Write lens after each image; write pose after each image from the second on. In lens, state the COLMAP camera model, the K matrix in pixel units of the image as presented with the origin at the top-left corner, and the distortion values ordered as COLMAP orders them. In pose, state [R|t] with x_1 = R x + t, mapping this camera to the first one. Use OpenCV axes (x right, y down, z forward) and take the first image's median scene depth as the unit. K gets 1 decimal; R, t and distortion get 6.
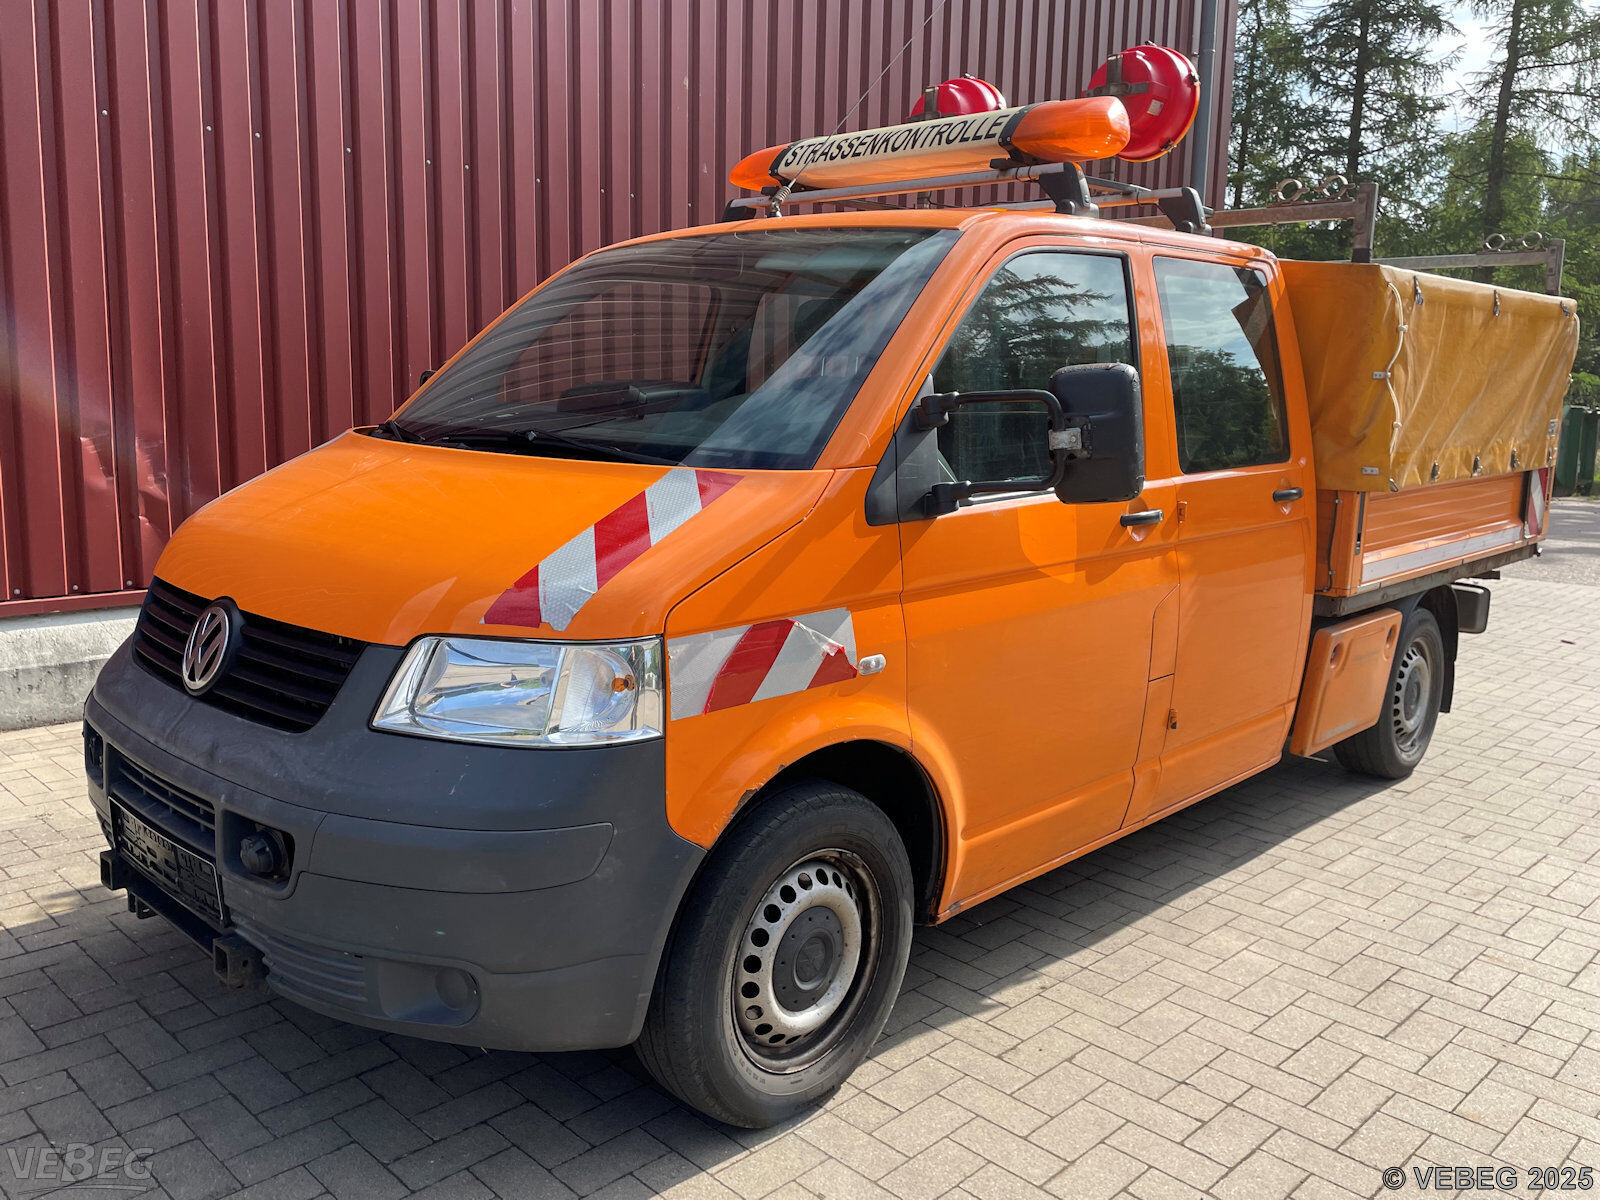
lens RADIAL K [[1277.6, 0, 800.0], [0, 1277.6, 600.0], [0, 0, 1]] dist [0.069383, -0.017681]
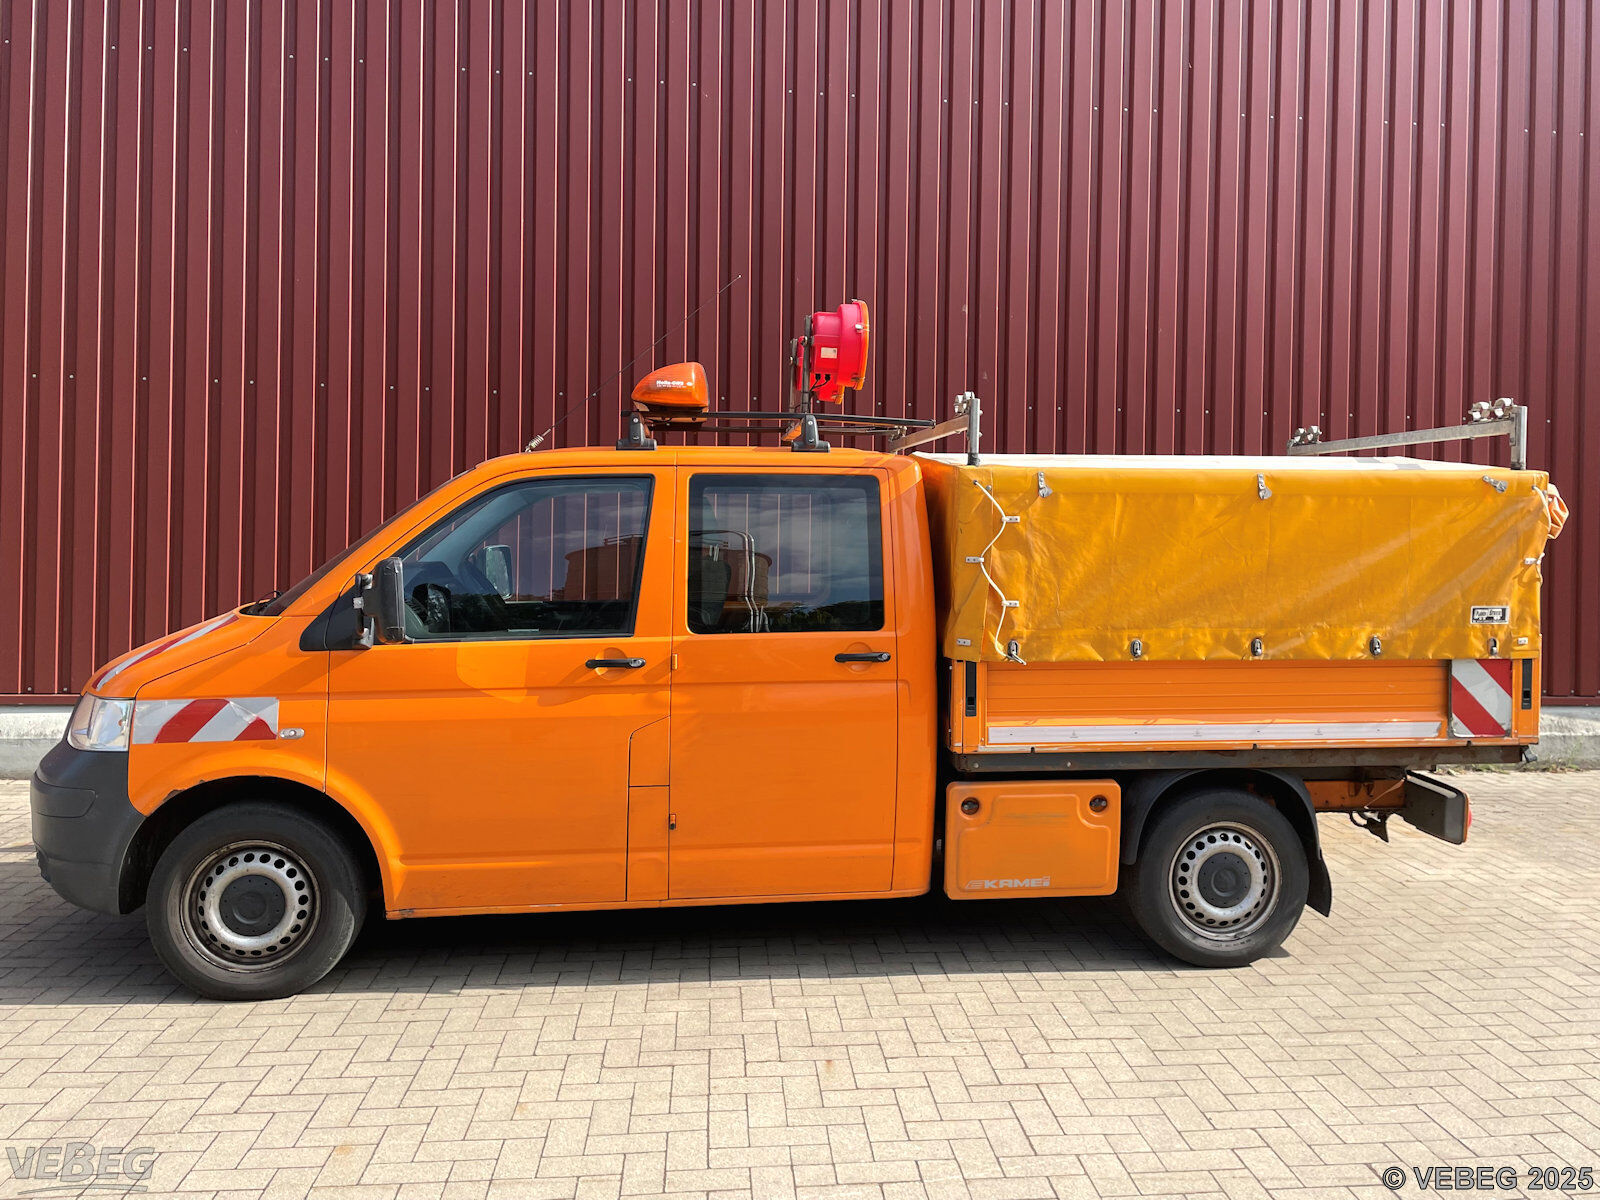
lens RADIAL K [[1277.6, 0, 800.0], [0, 1277.6, 600.0], [0, 0, 1]] dist [0.069383, -0.017681]
pose [[0.789172, 0.026057, -0.613619, 1.245965], [-0.098309, 0.991577, -0.084328, -0.034550], [0.606253, 0.126874, 0.785086, 0.042315]]
